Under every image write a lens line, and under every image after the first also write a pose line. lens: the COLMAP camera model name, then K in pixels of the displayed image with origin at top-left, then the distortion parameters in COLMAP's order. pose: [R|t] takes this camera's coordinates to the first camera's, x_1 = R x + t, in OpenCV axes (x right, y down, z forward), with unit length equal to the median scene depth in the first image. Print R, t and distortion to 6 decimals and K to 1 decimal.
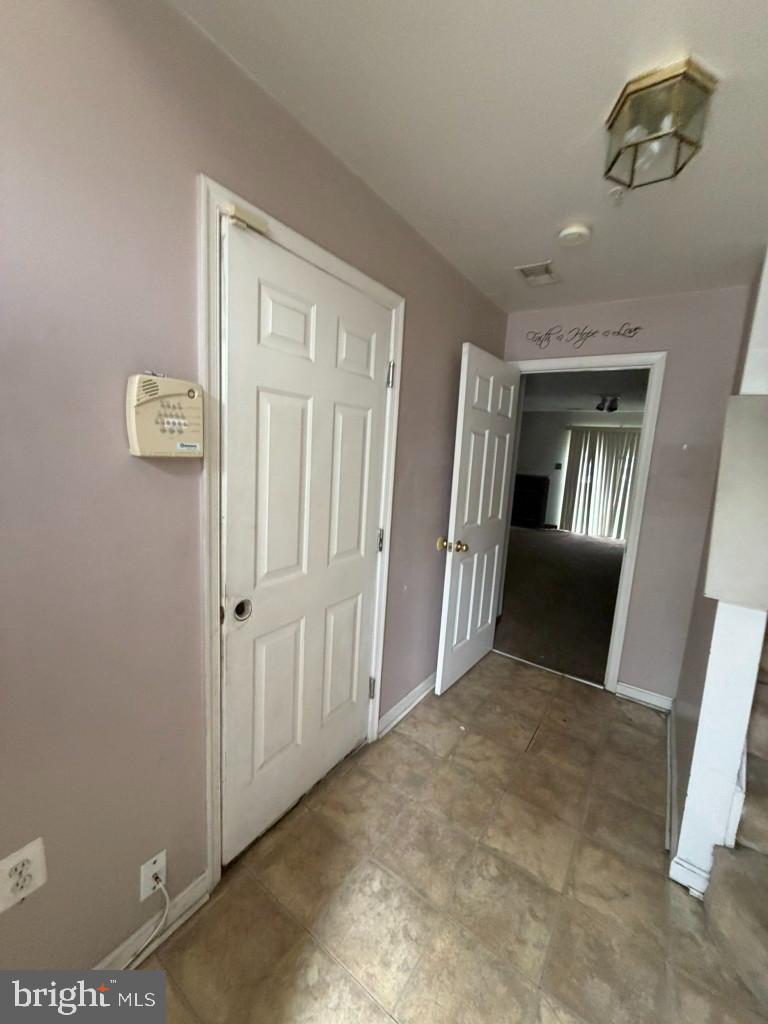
lens RADIAL K [[410.8, 0, 383.5], [0, 410.8, 509.2], [0, 0, 1]] dist [0.000596, 0.000532]
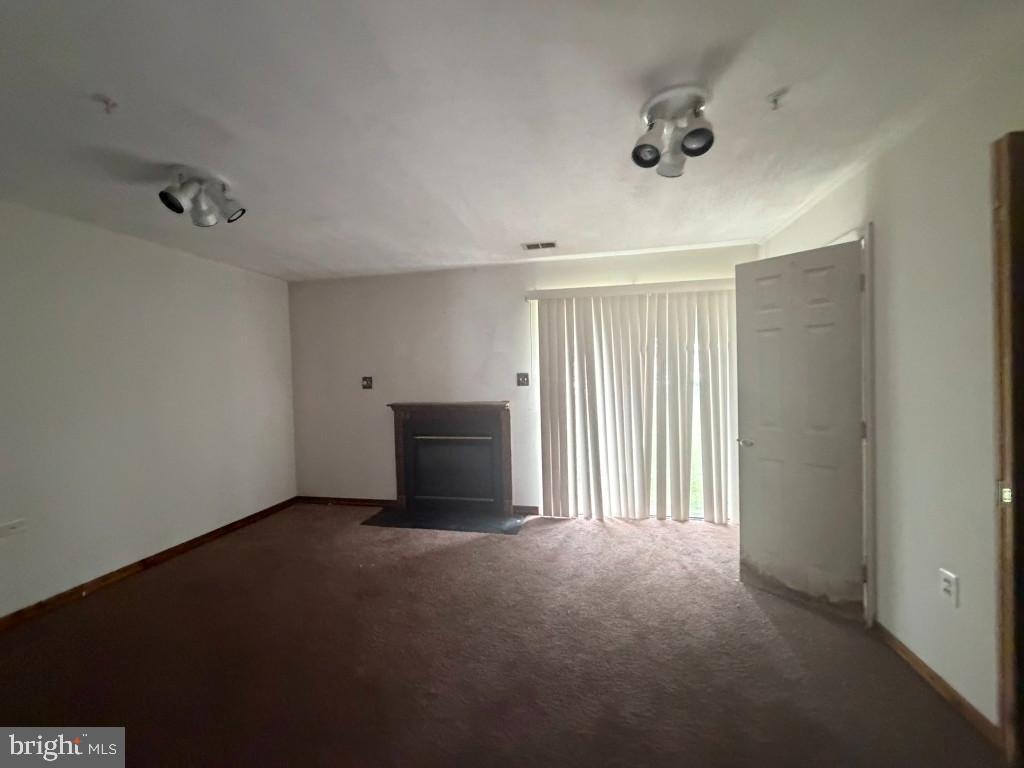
lens RADIAL K [[410.8, 0, 509.7], [0, 410.8, 386.7], [0, 0, 1]] dist [0.000596, 0.000532]
pose [[0.922104, -0.102143, 0.373218, 0.805564], [0.138208, 0.987847, -0.071112, -0.218754], [-0.361419, 0.117155, 0.925014, 1.950729]]
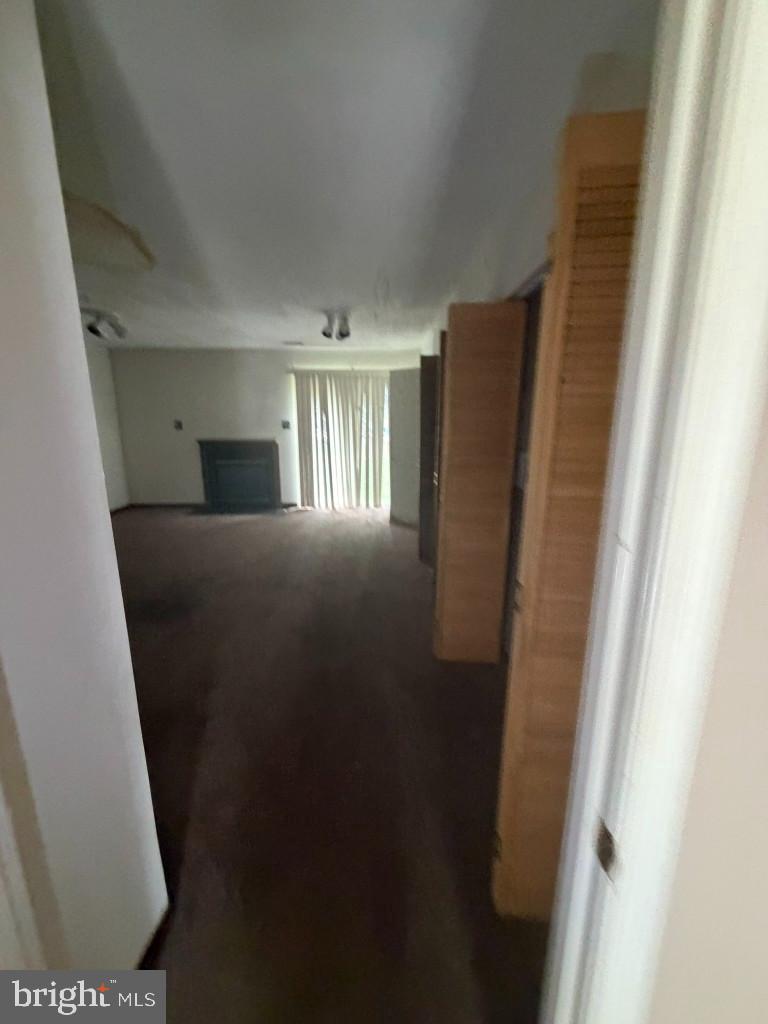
lens RADIAL K [[410.8, 0, 377.6], [0, 410.8, 509.0], [0, 0, 1]] dist [0.000596, 0.000532]
pose [[0.821860, -0.188506, 0.537598, 0.451077], [0.133323, 0.981106, 0.140200, -0.125127], [-0.553869, -0.043550, 0.831464, 0.954738]]
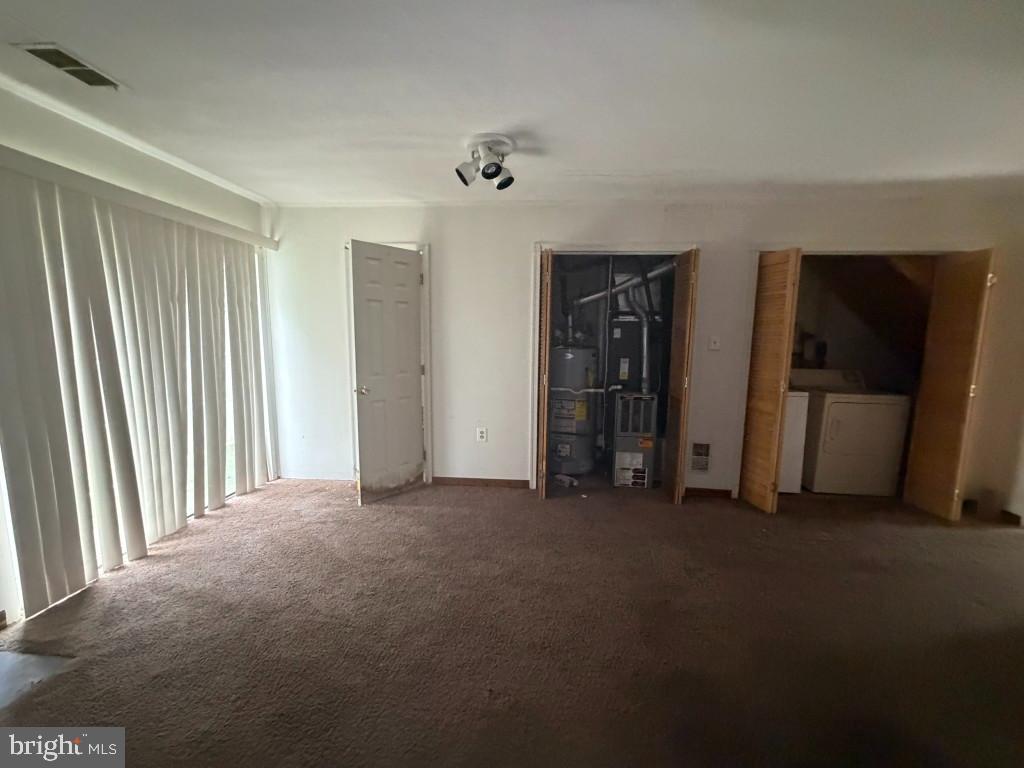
lens RADIAL K [[410.8, 0, 511.1], [0, 410.8, 385.5], [0, 0, 1]] dist [0.000596, 0.000532]
pose [[-0.494800, -0.186397, 0.848781, 0.433705], [0.075716, 0.963764, 0.255786, -0.375999], [-0.865702, 0.190830, -0.462757, 2.894178]]
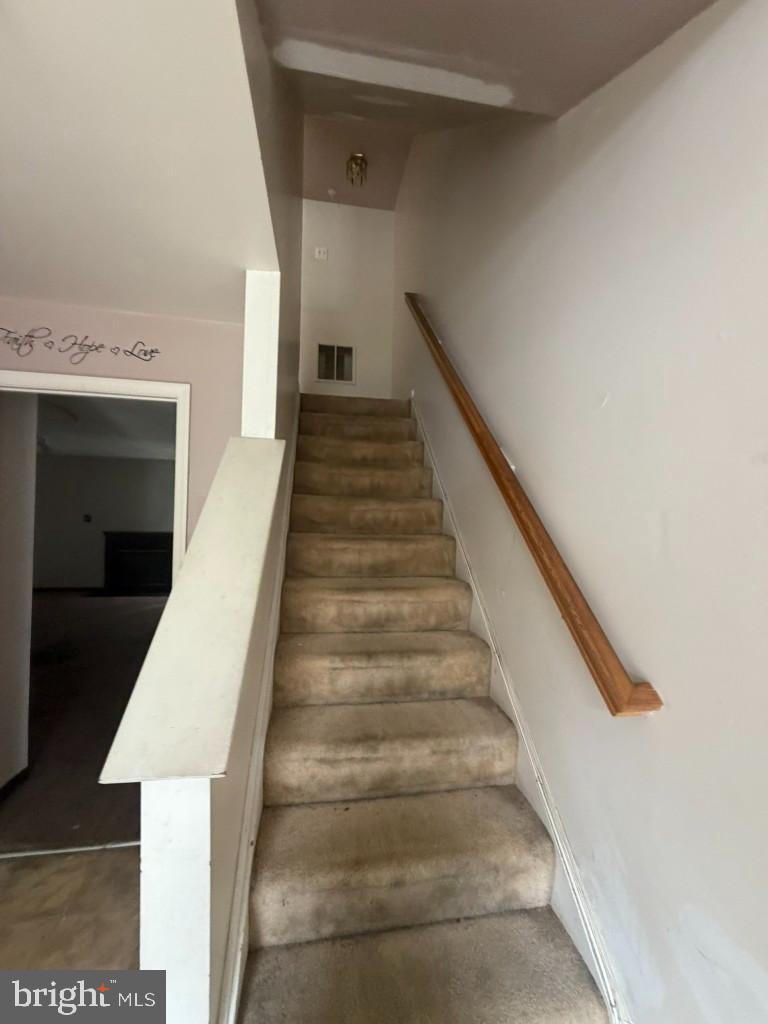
lens RADIAL K [[410.8, 0, 387.1], [0, 410.8, 511.9], [0, 0, 1]] dist [0.000596, 0.000532]
pose [[0.712719, -0.040348, 0.700289, 0.365407], [0.122870, 0.990090, -0.068006, -0.028191], [-0.690605, 0.134514, 0.710613, 0.174217]]
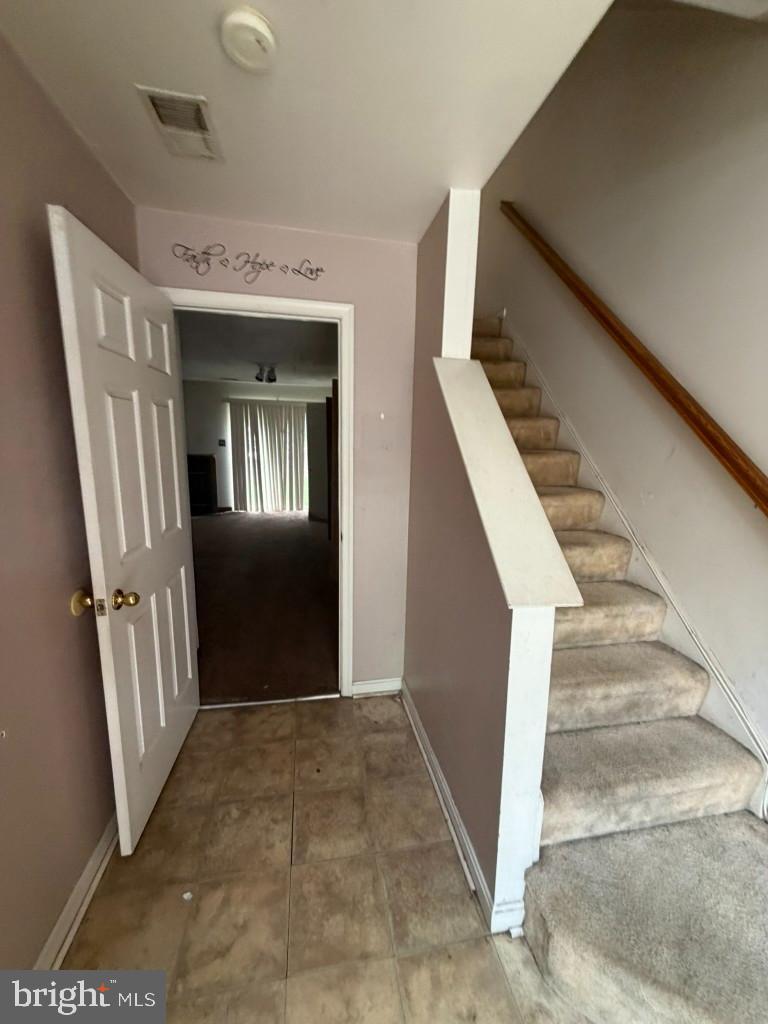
lens RADIAL K [[410.8, 0, 386.9], [0, 410.8, 510.4], [0, 0, 1]] dist [0.000596, 0.000532]
pose [[0.696468, -0.167636, 0.697733, 0.063689], [0.124973, 0.985807, 0.112102, -0.044442], [-0.706622, 0.009122, 0.707533, 0.327521]]
